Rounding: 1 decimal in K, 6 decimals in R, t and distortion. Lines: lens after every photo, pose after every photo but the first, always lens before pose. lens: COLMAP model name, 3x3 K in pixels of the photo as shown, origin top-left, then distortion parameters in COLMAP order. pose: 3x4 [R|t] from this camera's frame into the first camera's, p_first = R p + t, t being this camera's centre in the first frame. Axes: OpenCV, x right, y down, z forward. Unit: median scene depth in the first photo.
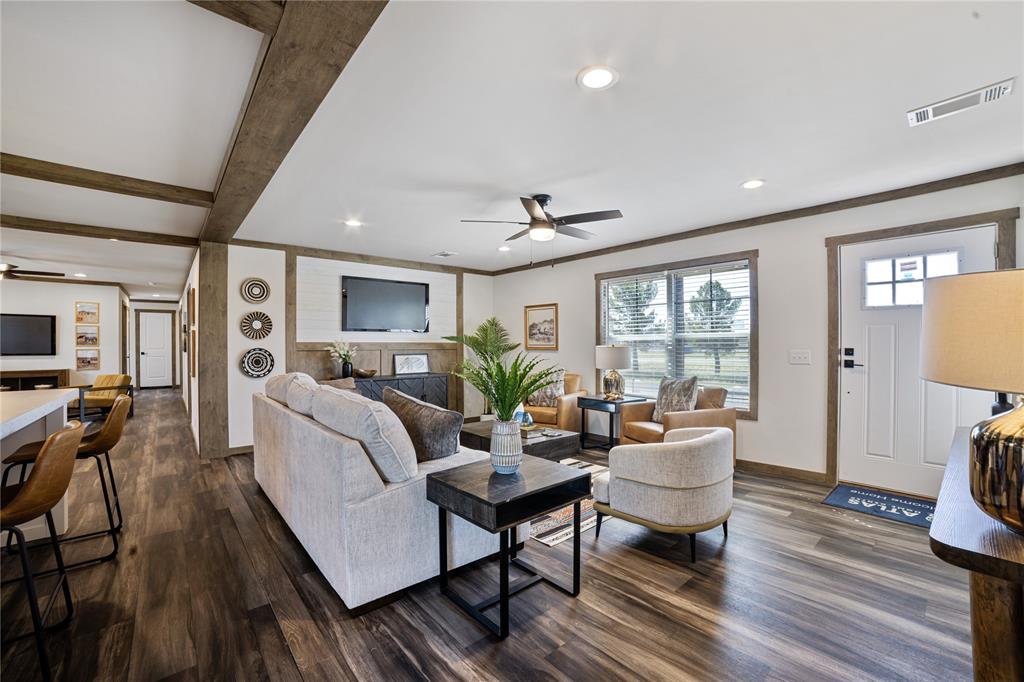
lens RADIAL K [[422.2, 0, 514.5], [0, 422.2, 331.7], [0, 0, 1]] dist [-0.102145, 0.033165]
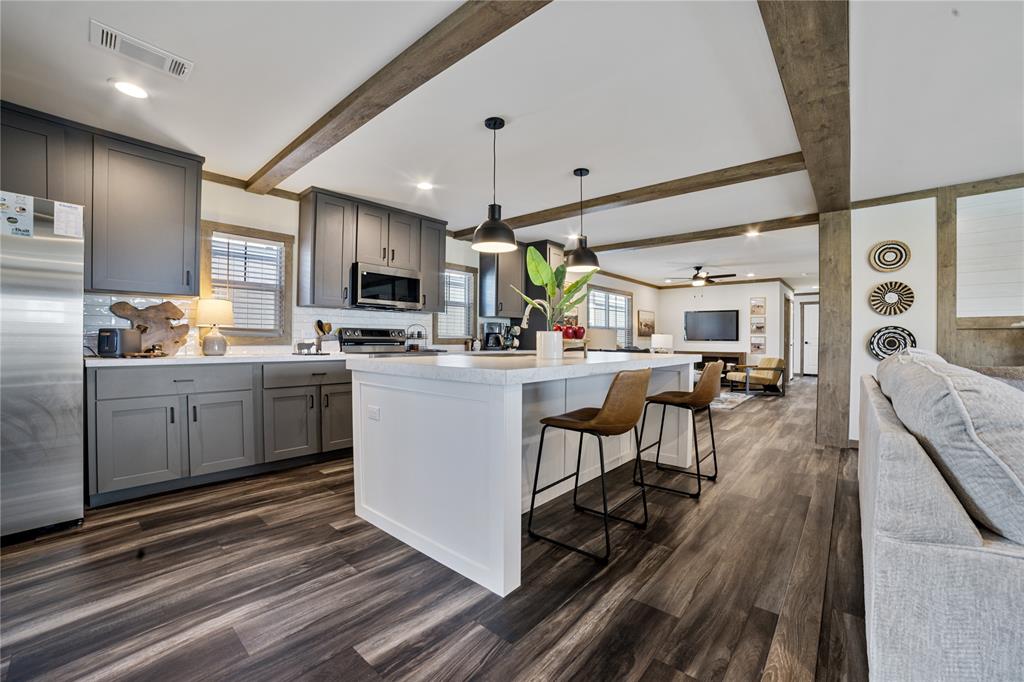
lens RADIAL K [[414.9, 0, 512.2], [0, 414.9, 335.8], [0, 0, 1]] dist [-0.101337, 0.033443]
pose [[0.136936, -0.004770, -0.990568, 0.029920], [0.024457, 0.999700, -0.001433, 0.040254], [0.990278, -0.024030, 0.137011, 0.134287]]
